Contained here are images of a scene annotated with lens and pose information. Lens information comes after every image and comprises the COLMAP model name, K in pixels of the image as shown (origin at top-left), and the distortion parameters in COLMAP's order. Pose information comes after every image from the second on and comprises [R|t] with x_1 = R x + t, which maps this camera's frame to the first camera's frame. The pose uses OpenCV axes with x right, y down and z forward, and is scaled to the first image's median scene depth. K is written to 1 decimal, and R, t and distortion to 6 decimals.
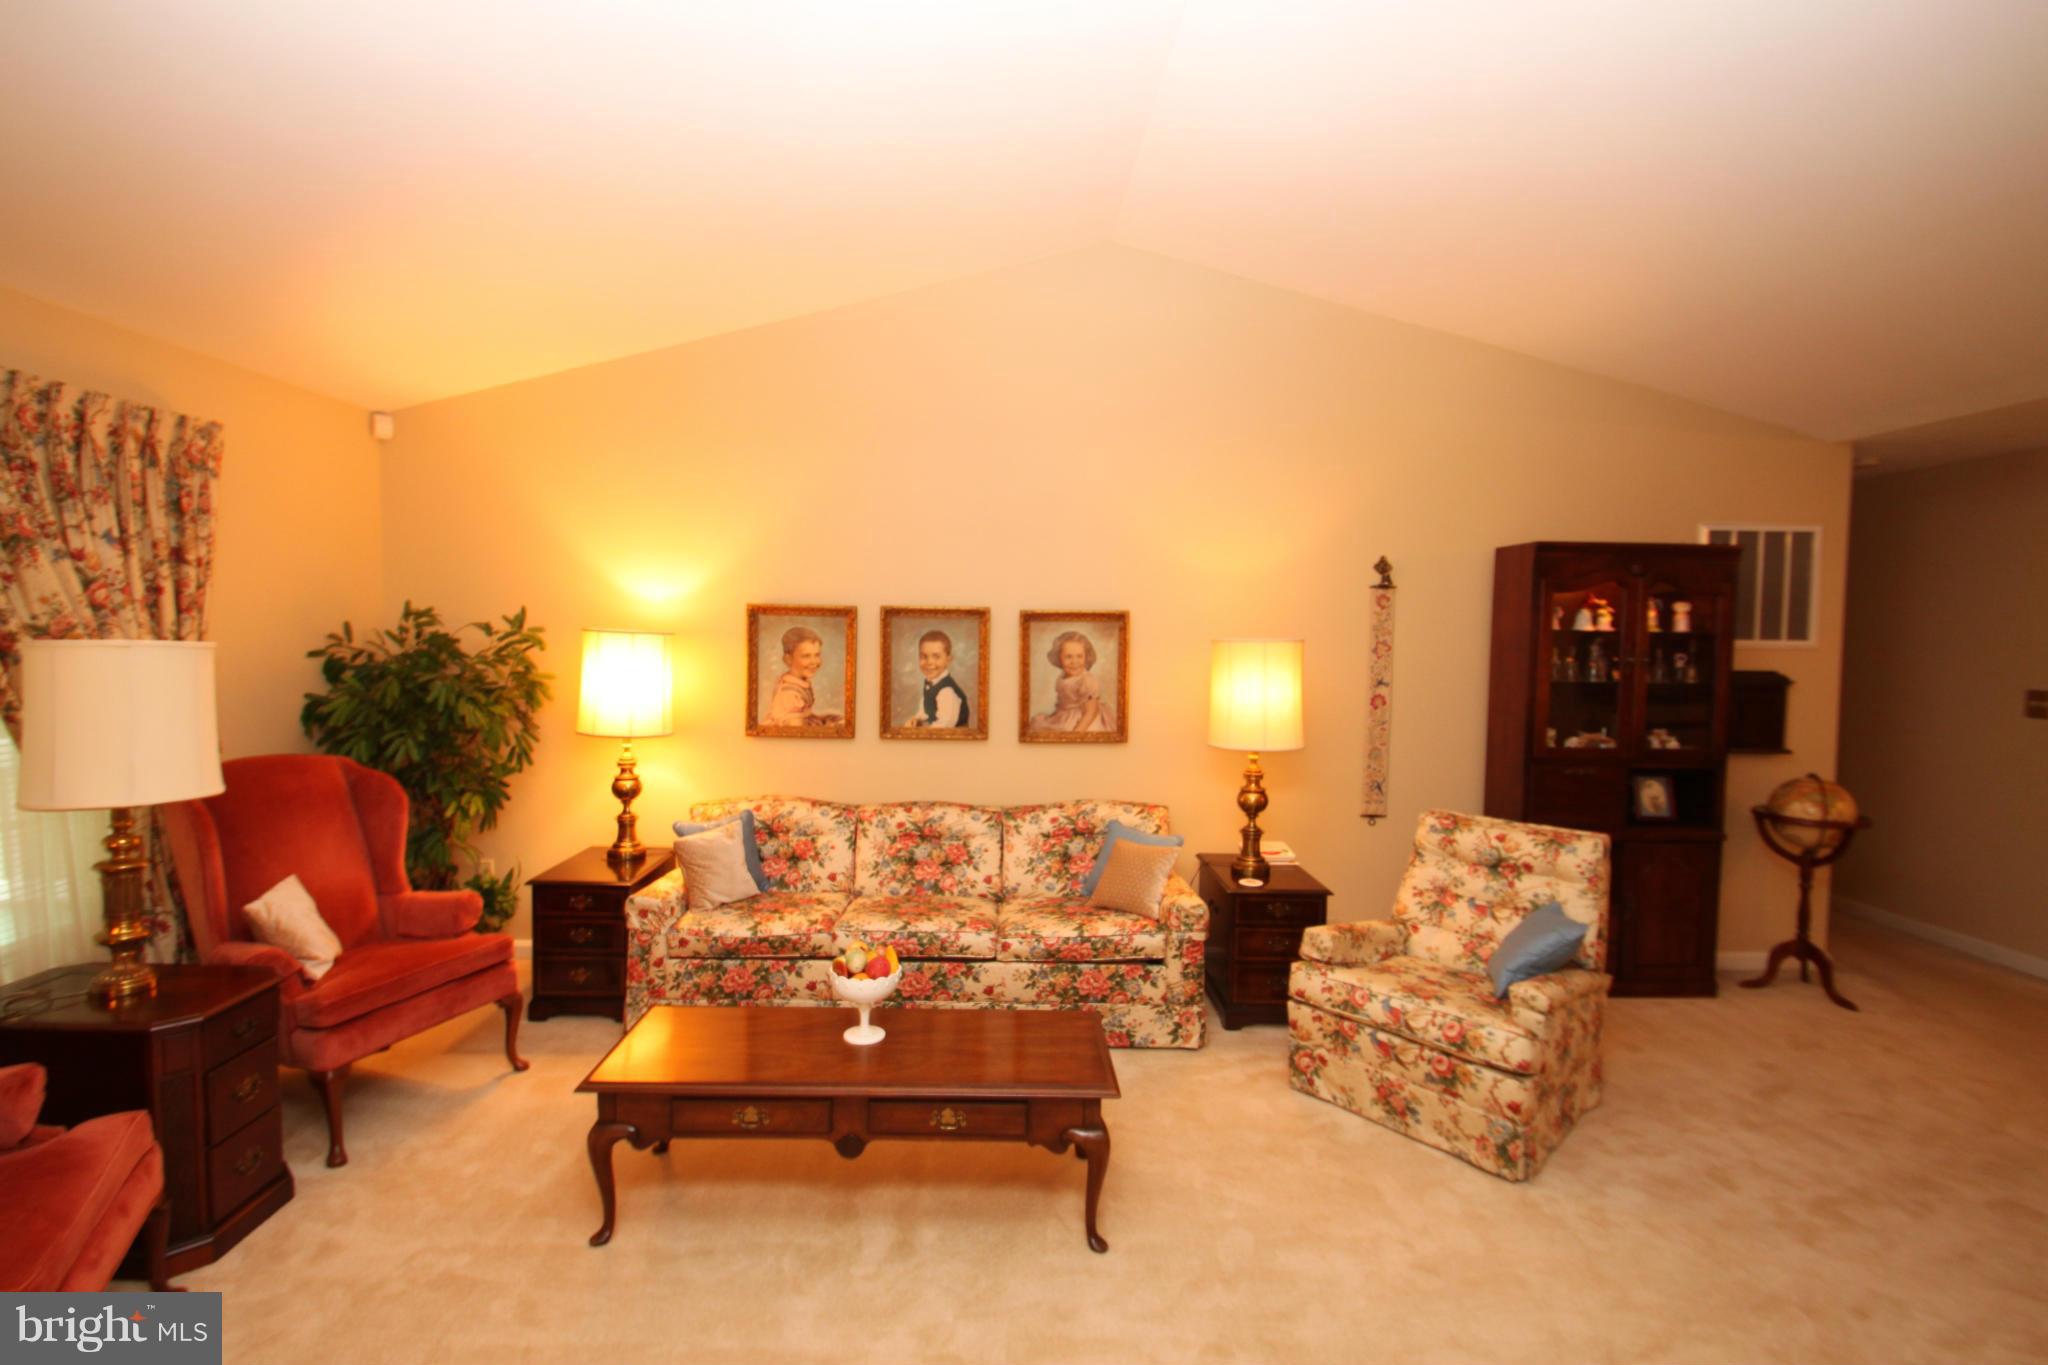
lens RADIAL K [[935.5, 0, 1024.0], [0, 935.5, 682.5], [0, 0, 1]] dist [0.002134, 0.000158]
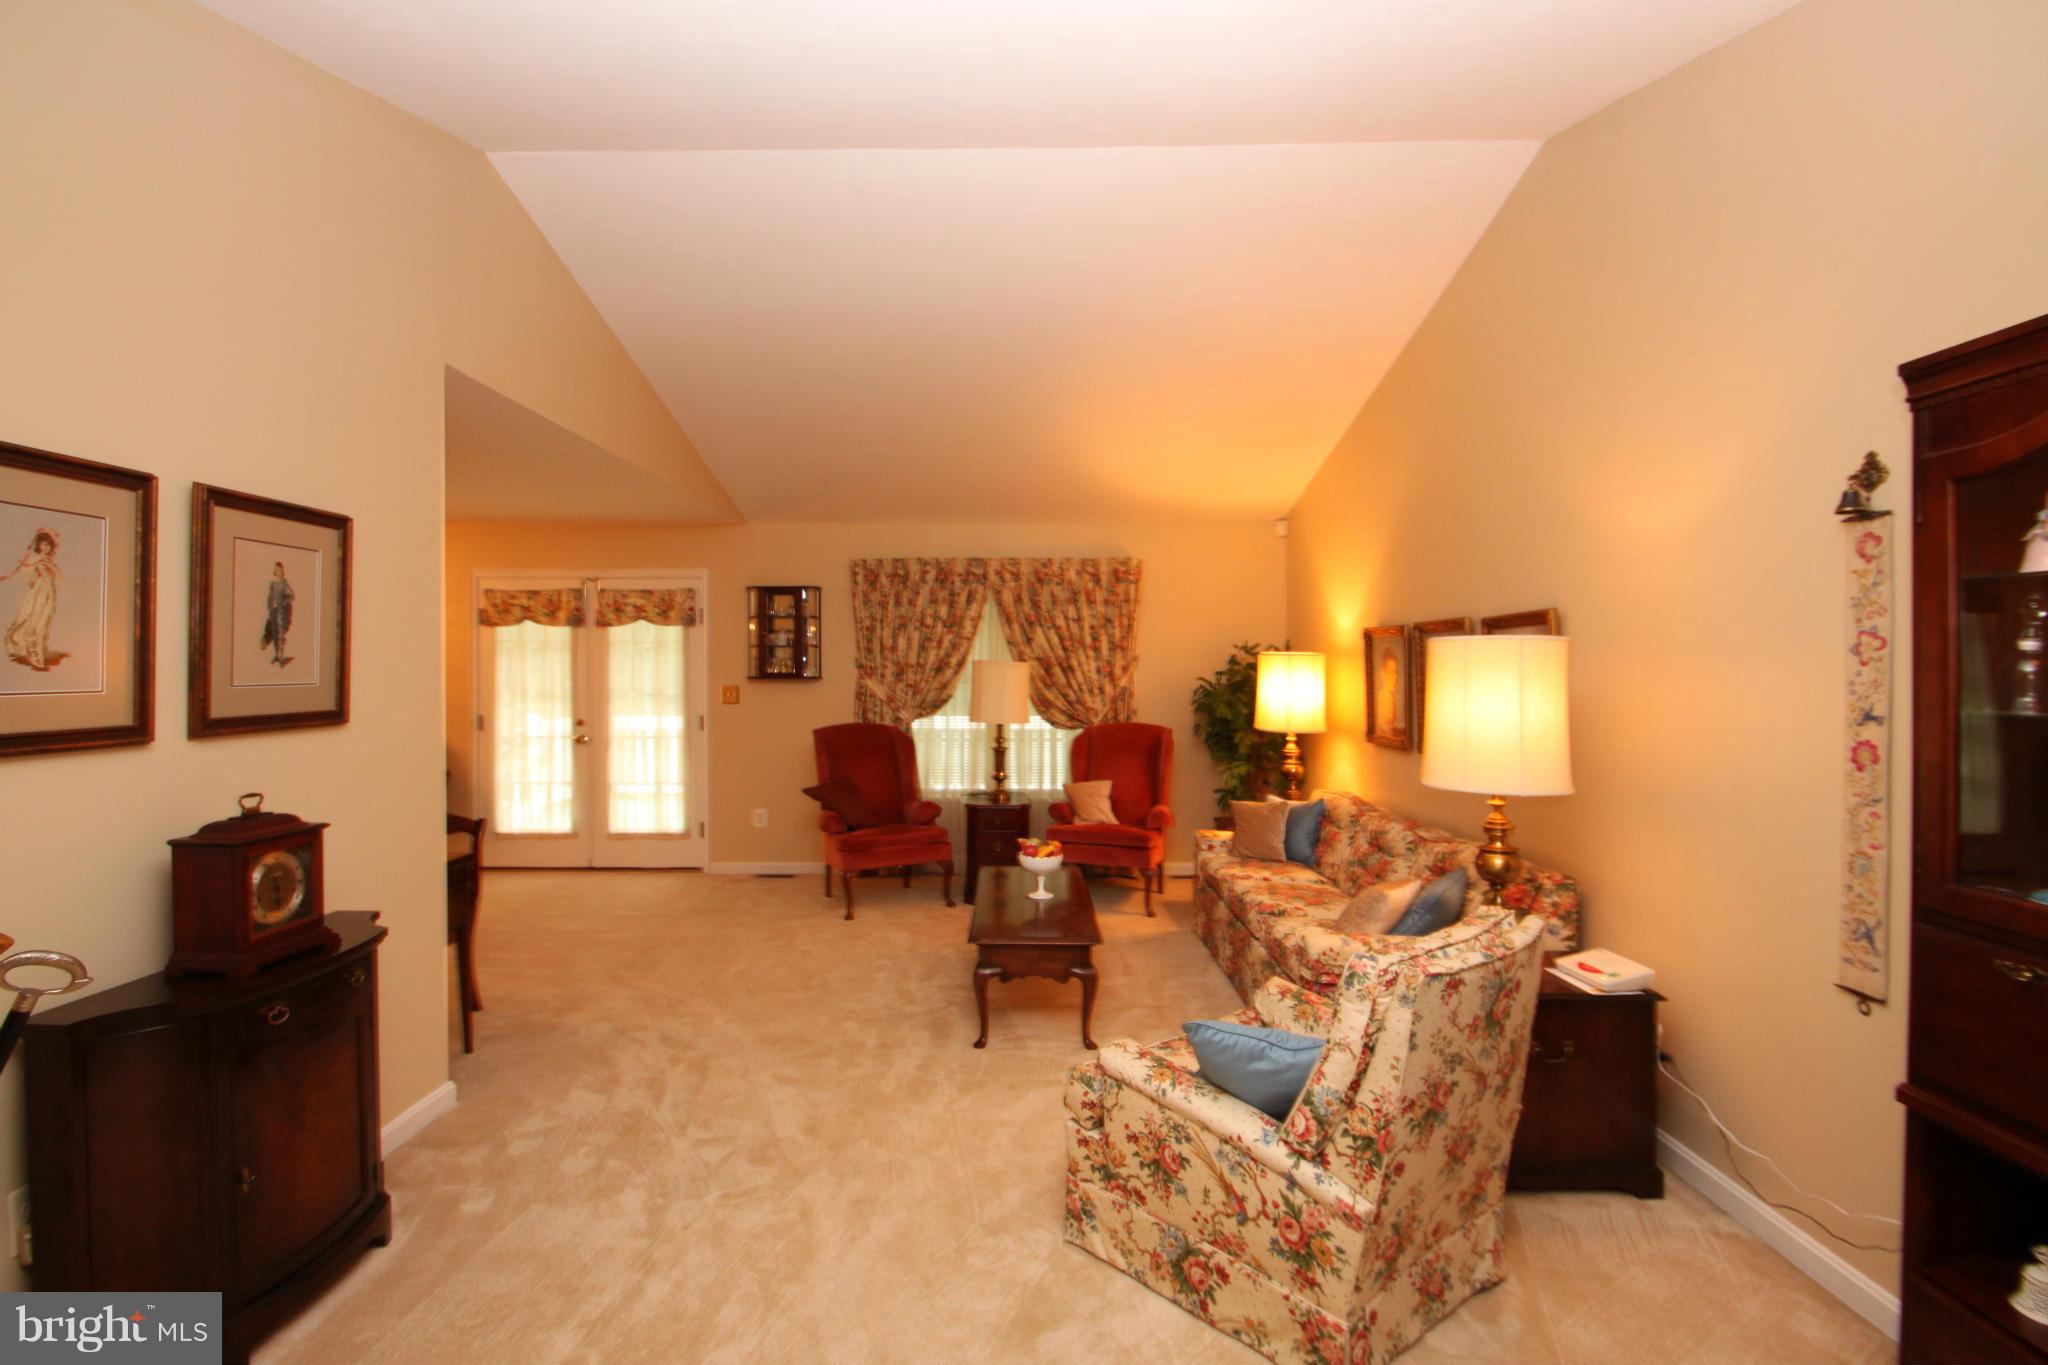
lens RADIAL K [[935.5, 0, 1024.0], [0, 935.5, 682.5], [0, 0, 1]] dist [0.002134, 0.000158]
pose [[0.004134, 0.000671, -0.999991, 0.958421], [-0.049781, 0.998760, 0.000464, 0.004807], [0.998752, 0.049778, 0.004162, 0.631670]]
